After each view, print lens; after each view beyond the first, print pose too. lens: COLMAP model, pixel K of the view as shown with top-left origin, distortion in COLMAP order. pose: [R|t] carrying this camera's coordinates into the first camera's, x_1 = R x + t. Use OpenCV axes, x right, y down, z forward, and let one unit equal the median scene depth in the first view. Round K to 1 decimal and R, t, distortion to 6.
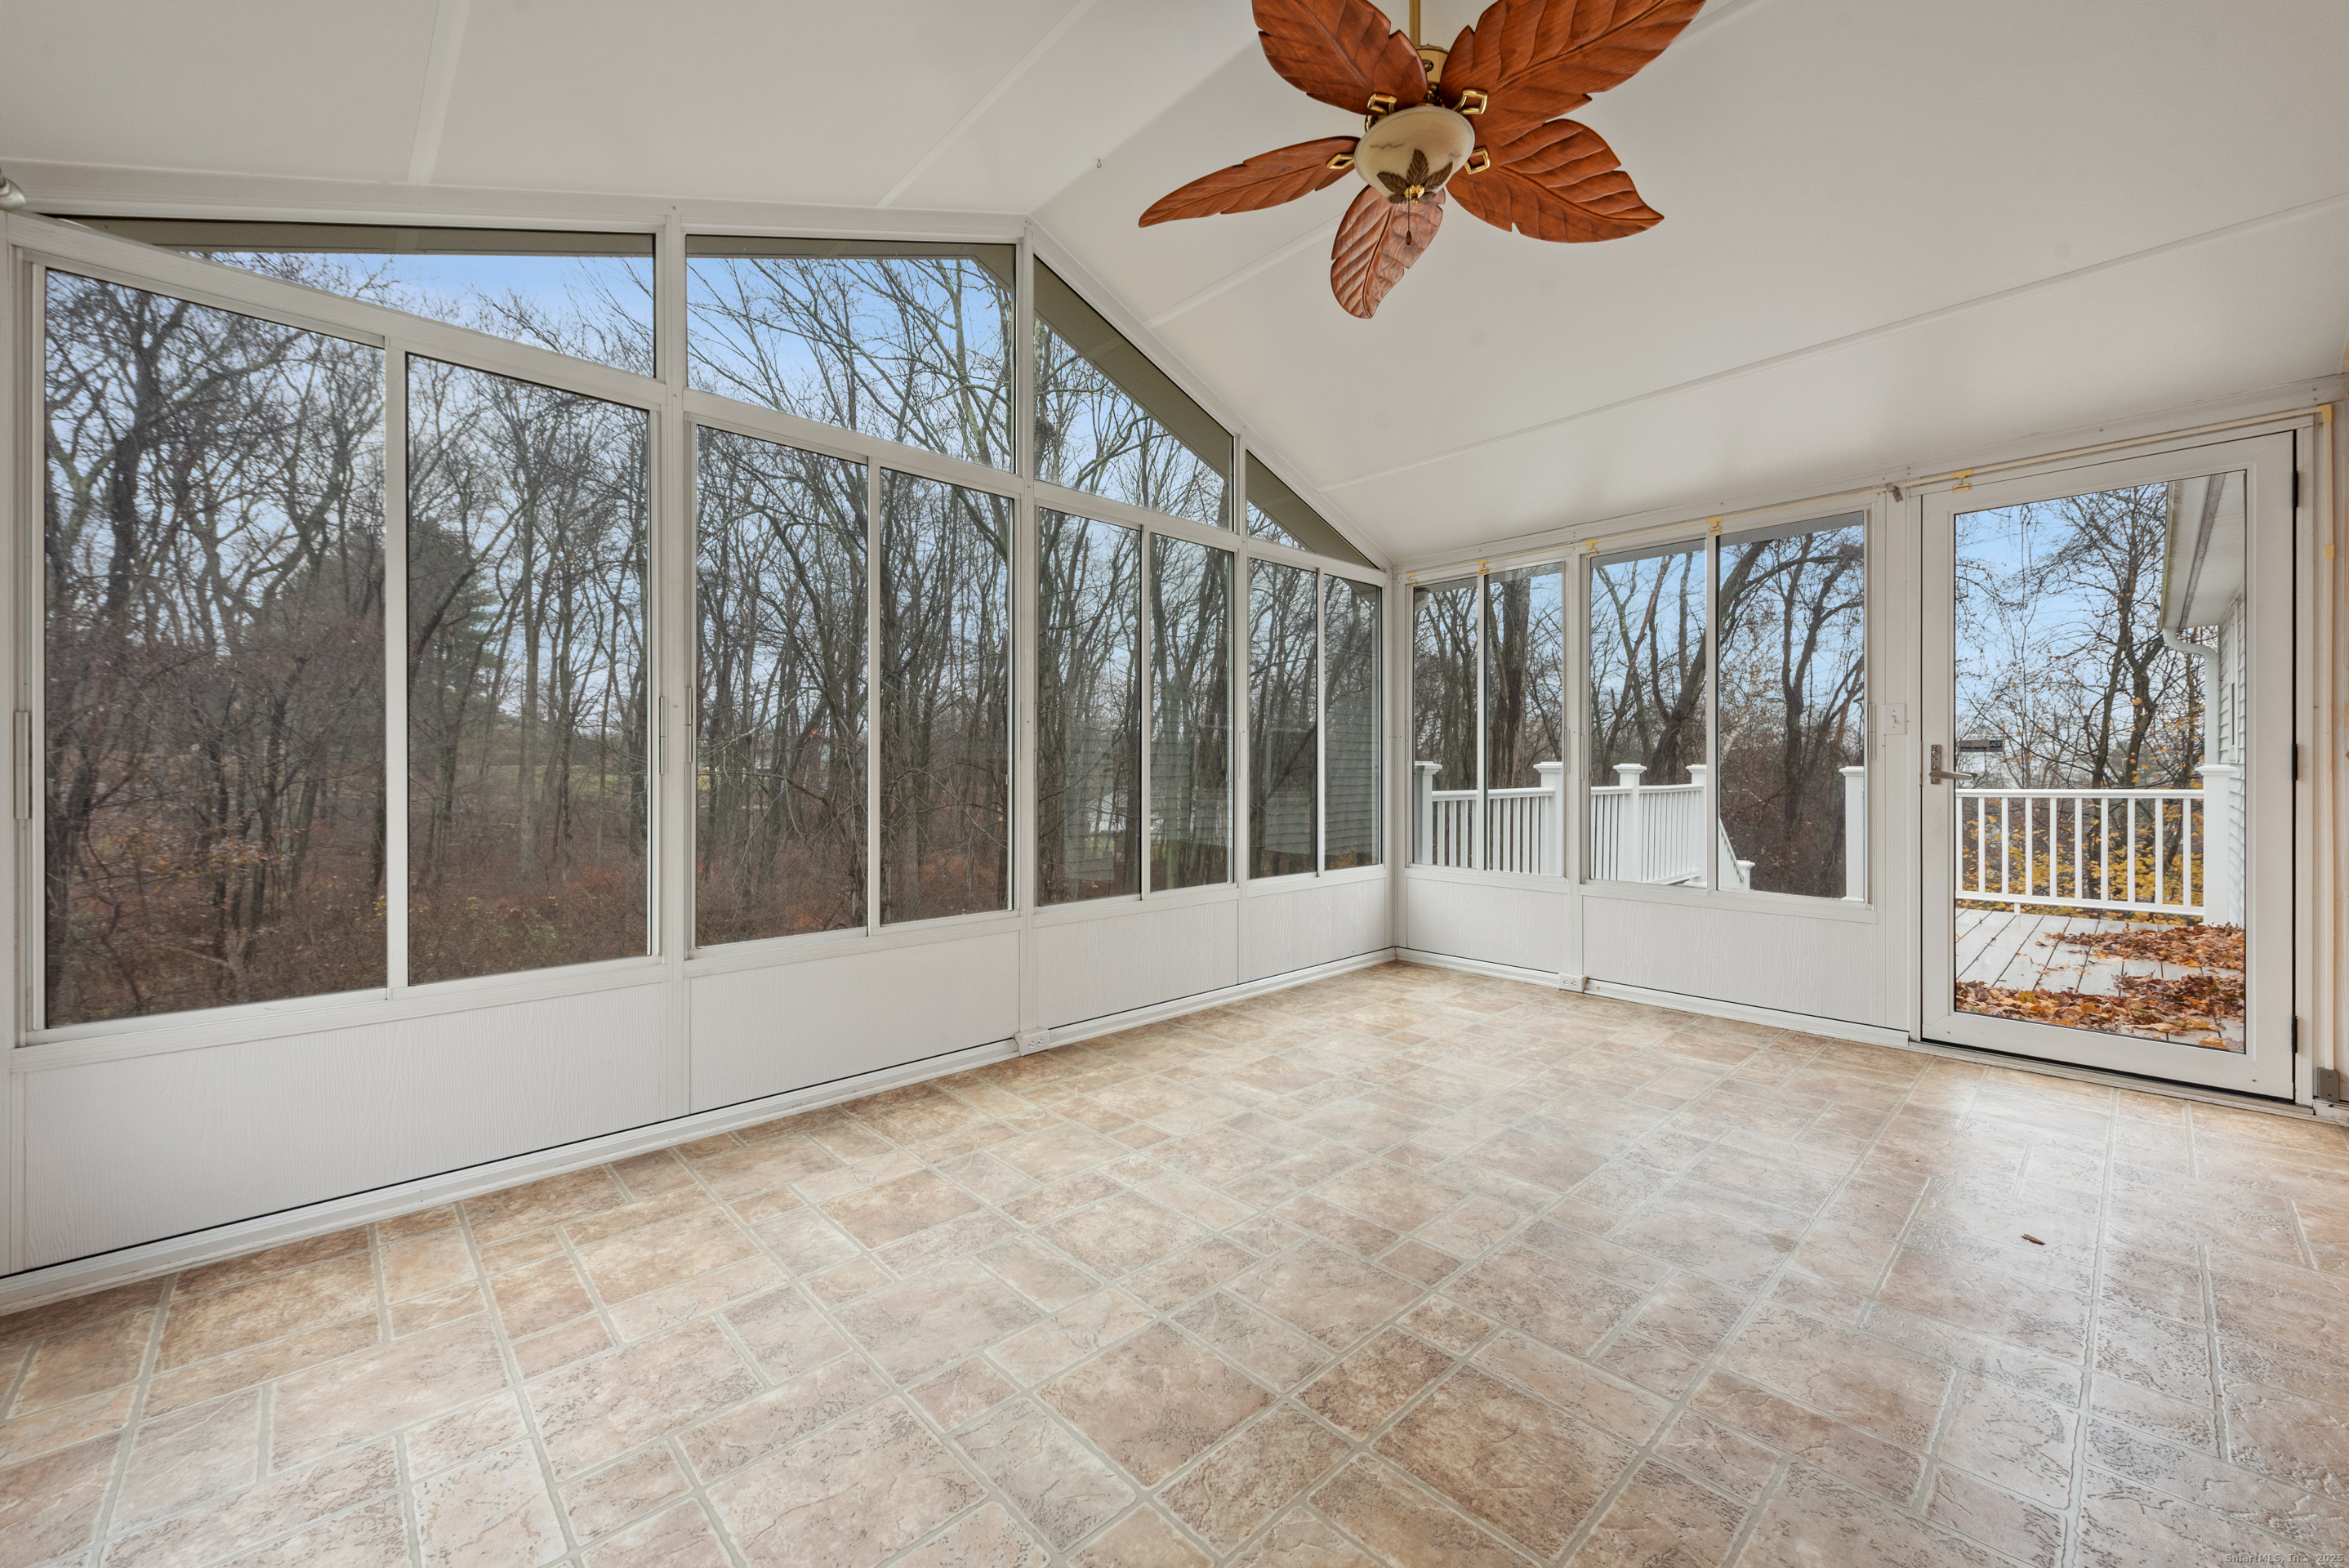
lens RADIAL K [[921.8, 0, 1202.8], [0, 921.8, 780.2], [0, 0, 1]] dist [0.002480, -0.000319]
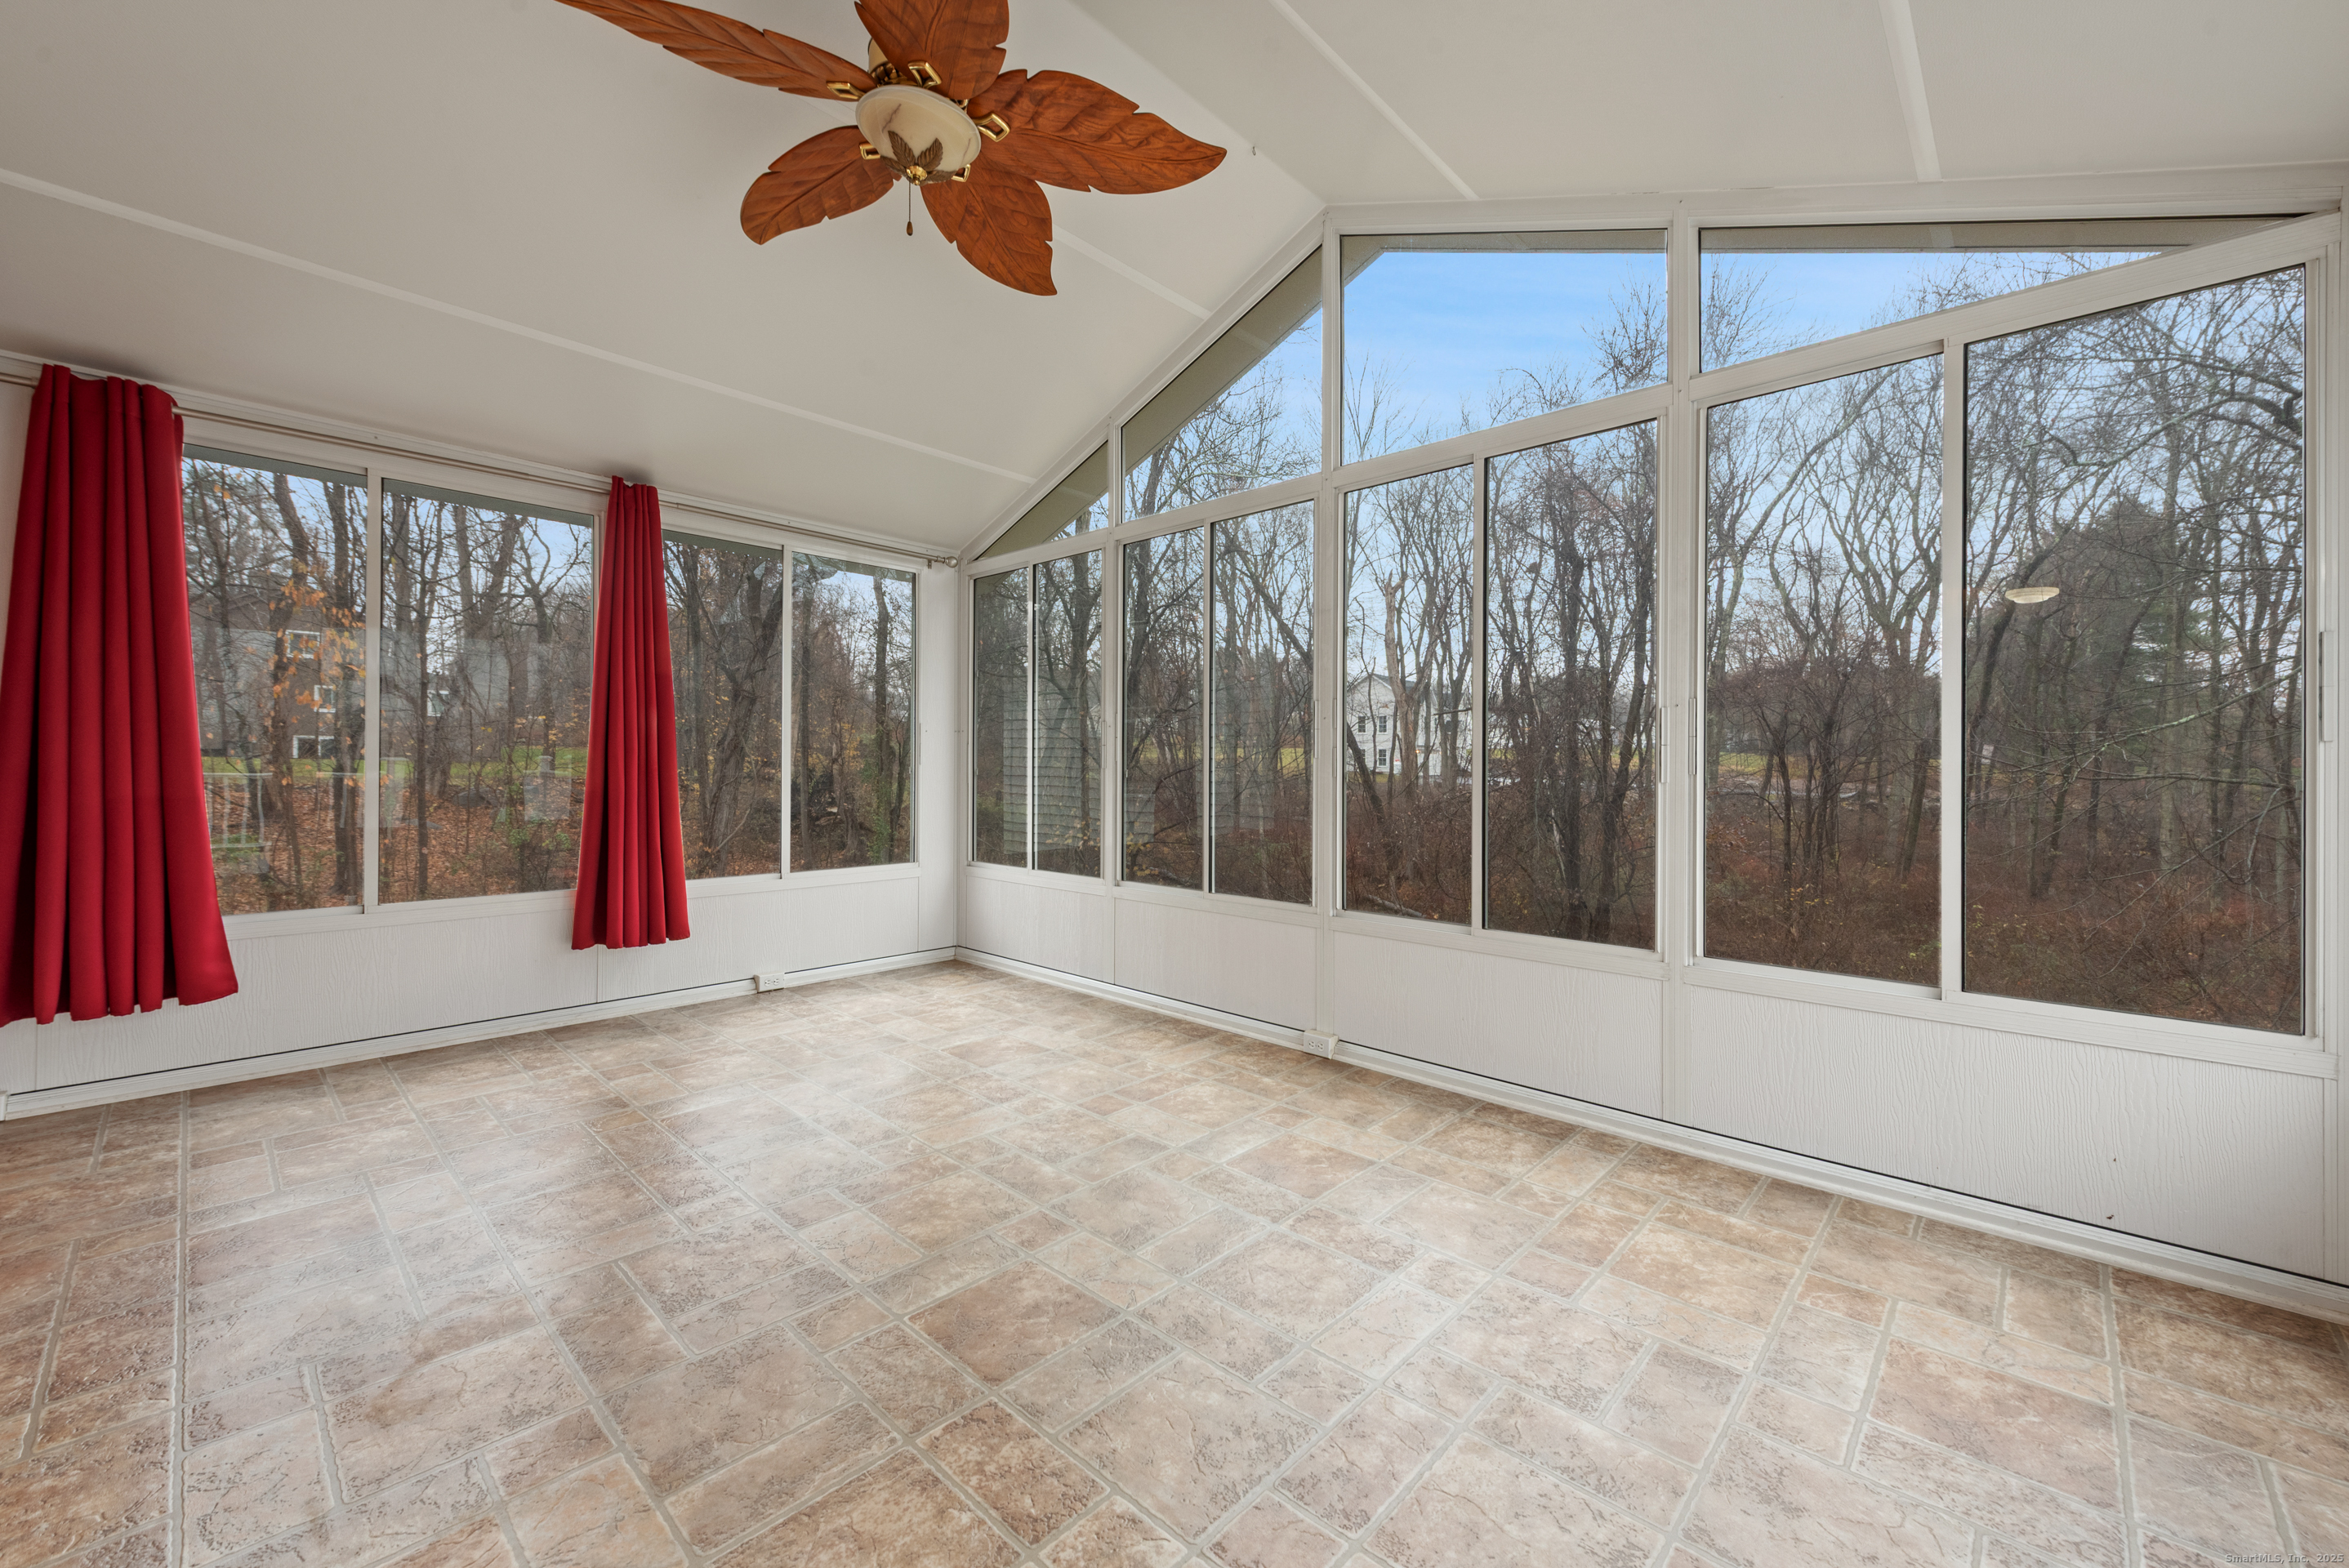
lens RADIAL K [[920.2, 0, 1185.4], [0, 920.2, 658.5], [0, 0, 1]] dist [-0.011966, 0.000385]
pose [[0.064009, -0.107732, -0.992117, 0.771532], [-0.025854, 0.993643, -0.109565, -0.011116], [0.997614, 0.032664, 0.060816, 0.741540]]
